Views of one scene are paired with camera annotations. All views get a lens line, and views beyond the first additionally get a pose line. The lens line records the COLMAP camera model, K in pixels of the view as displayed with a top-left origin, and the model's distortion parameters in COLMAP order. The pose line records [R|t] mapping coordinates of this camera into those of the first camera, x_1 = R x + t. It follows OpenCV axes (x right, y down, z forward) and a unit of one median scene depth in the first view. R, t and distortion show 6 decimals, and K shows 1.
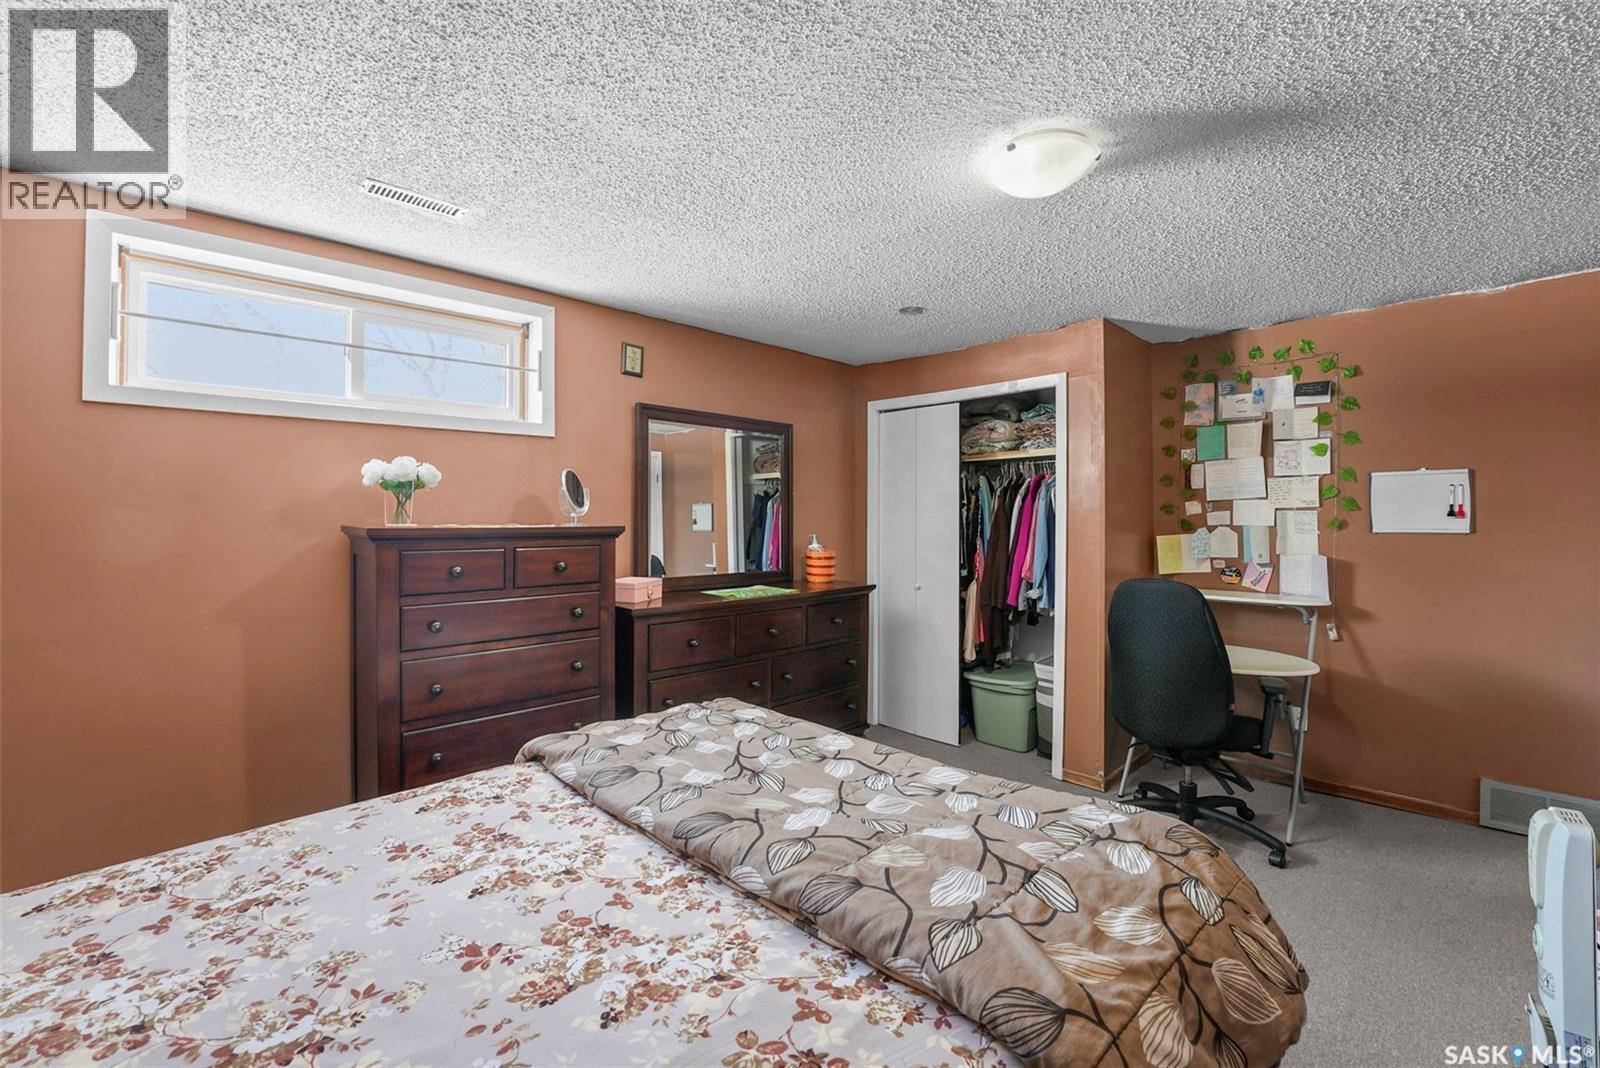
lens RADIAL K [[663.0, 0, 807.2], [0, 663.0, 538.0], [0, 0, 1]] dist [-0.032342, 0.007079]
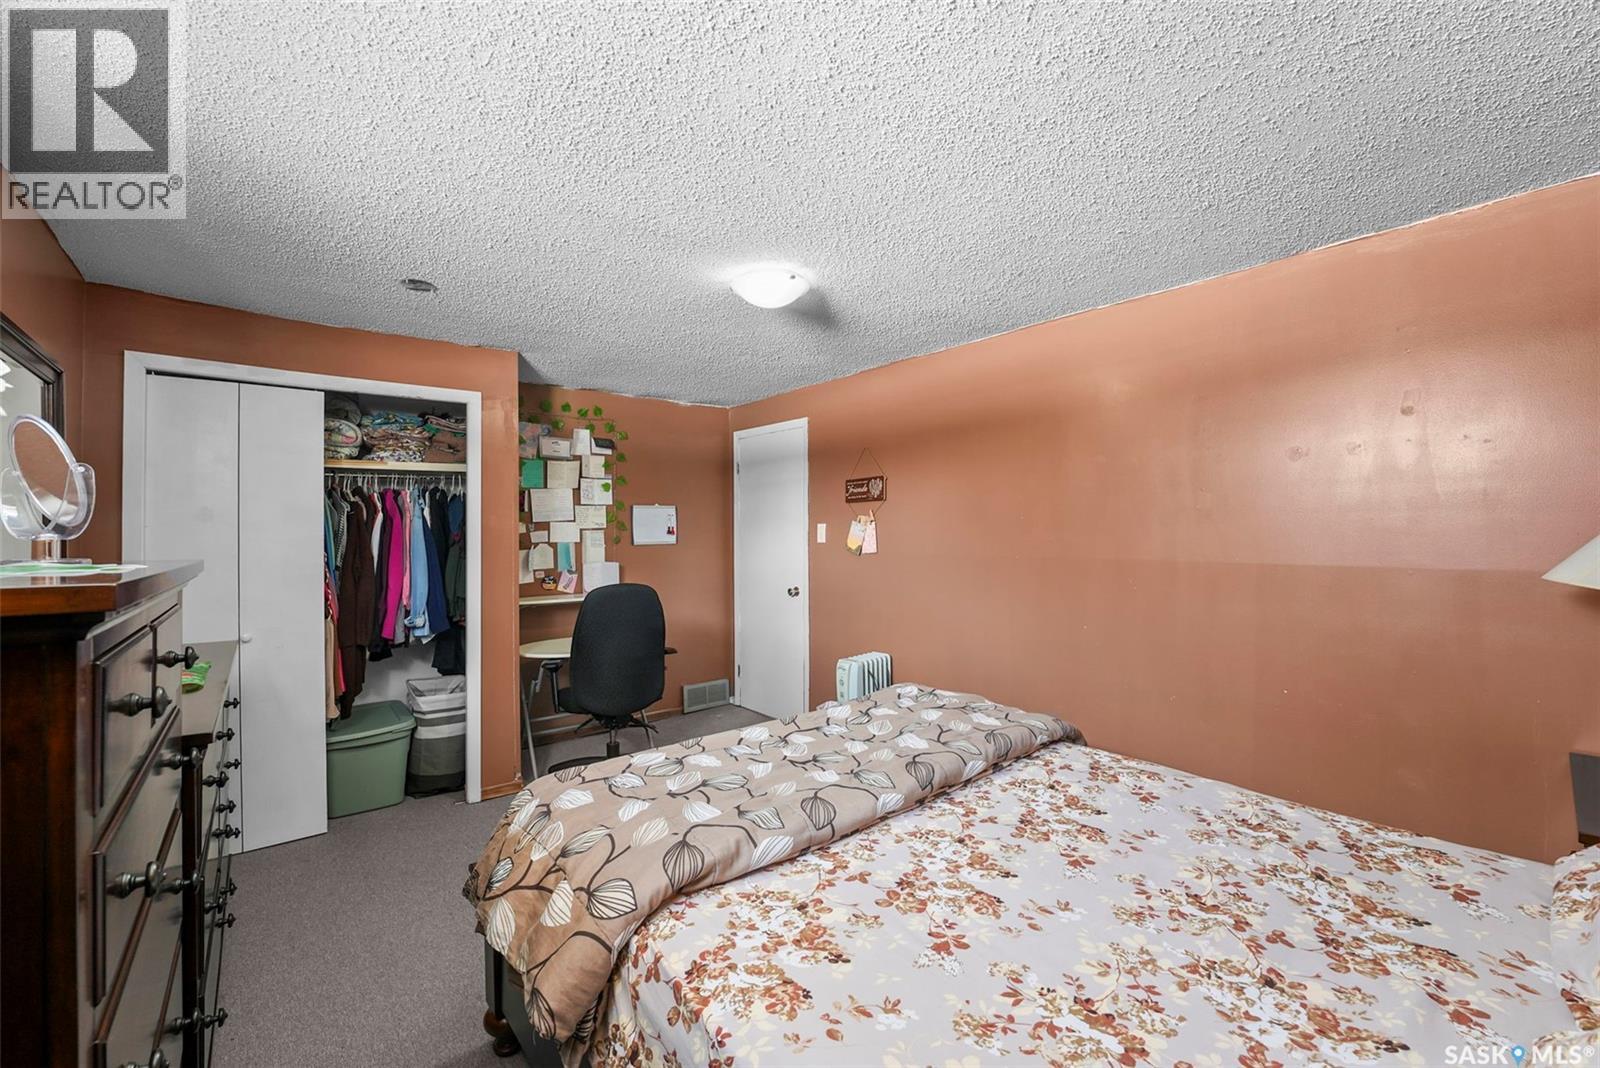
lens RADIAL K [[663.0, 0, 807.2], [0, 663.0, 538.0], [0, 0, 1]] dist [-0.032342, 0.007079]
pose [[0.085307, -0.007977, 0.996323, -1.280511], [0.041645, 0.999123, 0.004434, -0.029730], [-0.995484, 0.041113, 0.085564, 0.960611]]
